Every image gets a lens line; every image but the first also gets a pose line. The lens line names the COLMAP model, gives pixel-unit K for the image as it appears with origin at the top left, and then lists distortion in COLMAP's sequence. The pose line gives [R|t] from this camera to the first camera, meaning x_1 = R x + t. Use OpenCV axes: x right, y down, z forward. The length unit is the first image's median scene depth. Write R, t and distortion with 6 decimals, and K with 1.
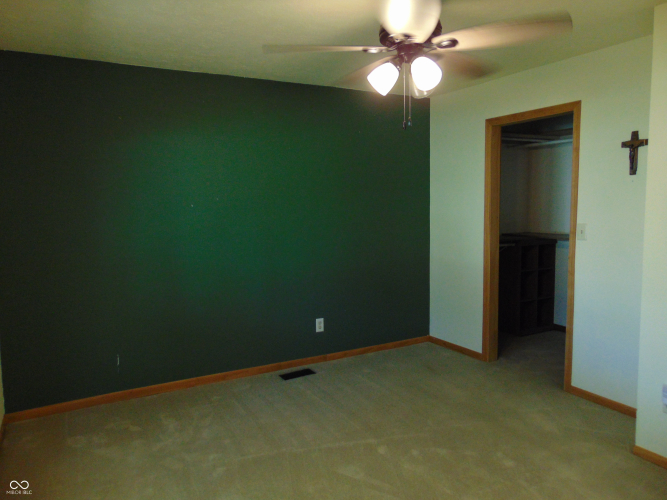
lens RADIAL K [[496.1, 0, 335.7], [0, 496.1, 251.3], [0, 0, 1]] dist [-0.014424, 0.021601]
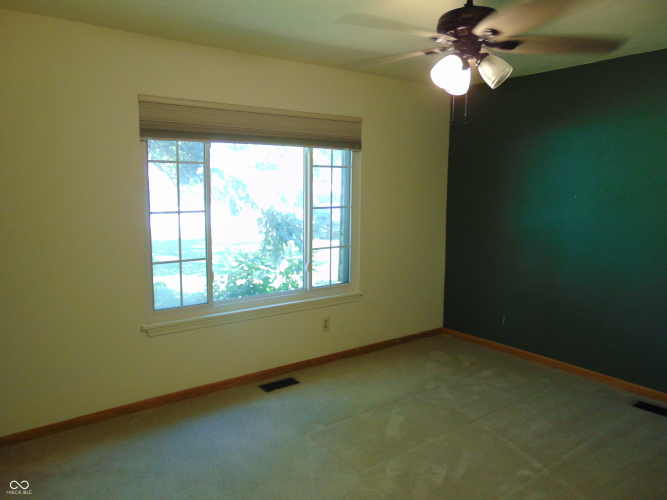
lens RADIAL K [[496.1, 0, 335.7], [0, 496.1, 248.9], [0, 0, 1]] dist [-0.014424, 0.021601]
pose [[0.140100, 0.142954, -0.979763, 0.752397], [-0.117990, 0.984882, 0.126829, -0.064087], [0.983082, 0.097834, 0.154849, 0.416741]]
